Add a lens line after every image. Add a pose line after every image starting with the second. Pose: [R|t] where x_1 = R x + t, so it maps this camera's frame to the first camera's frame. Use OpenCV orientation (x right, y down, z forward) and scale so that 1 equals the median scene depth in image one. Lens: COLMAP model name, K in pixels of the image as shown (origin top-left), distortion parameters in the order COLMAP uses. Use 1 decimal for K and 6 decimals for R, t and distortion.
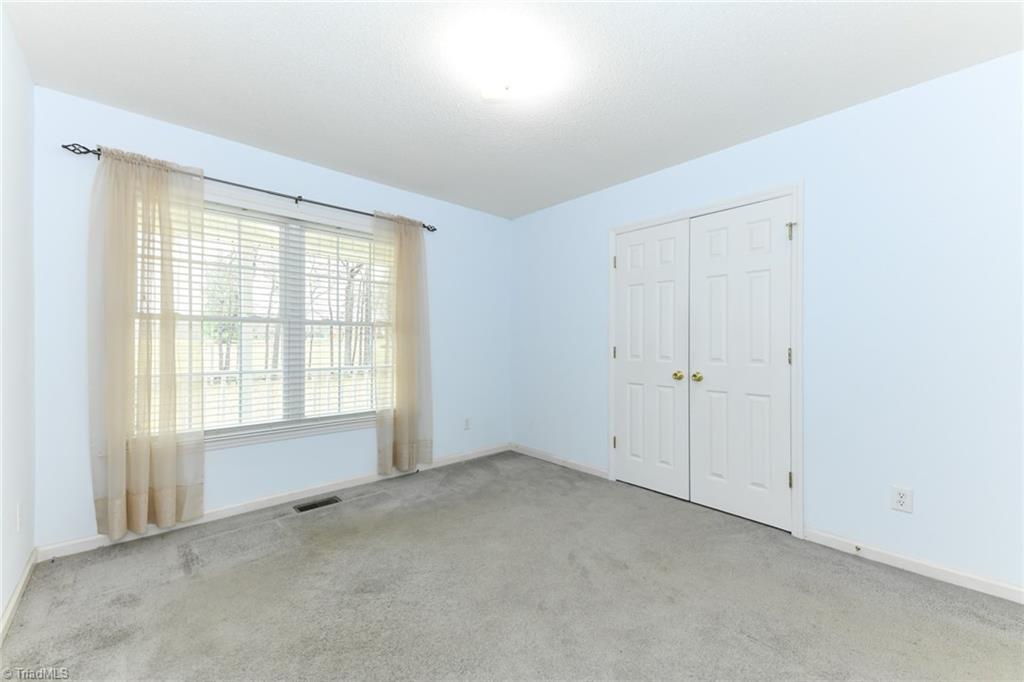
lens RADIAL K [[409.1, 0, 512.7], [0, 409.1, 344.6], [0, 0, 1]] dist [0.027777, -0.006614]
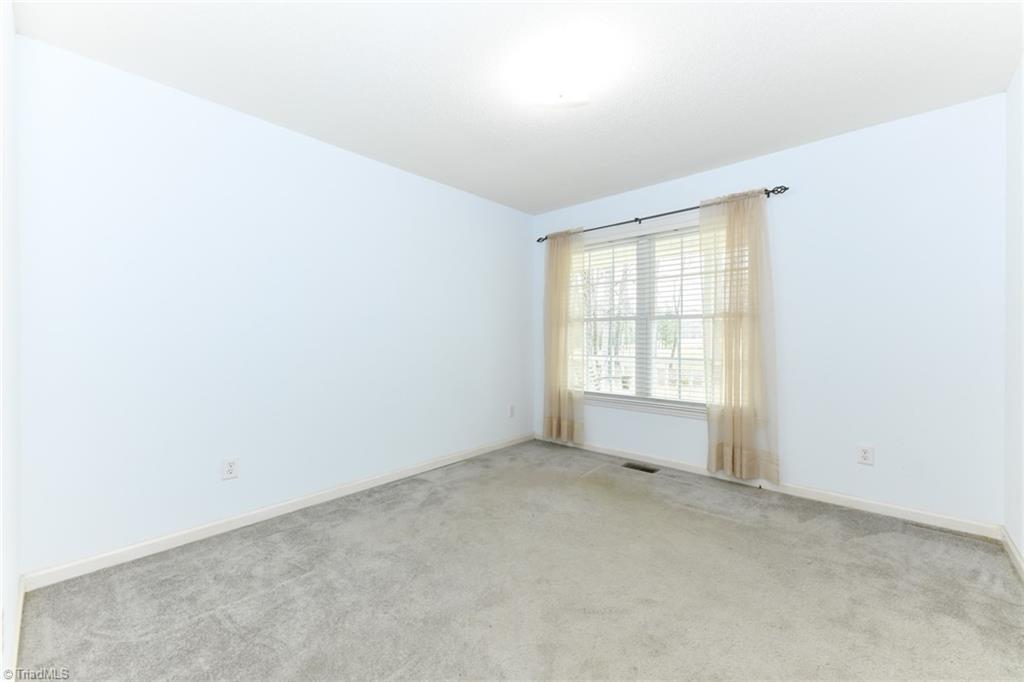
lens RADIAL K [[409.1, 0, 518.4], [0, 409.1, 340.8], [0, 0, 1]] dist [0.027777, -0.006614]
pose [[0.102737, -0.002451, -0.994706, 0.642438], [-0.008472, 0.999959, -0.003339, 0.019411], [0.994673, 0.008770, 0.102712, 0.485151]]
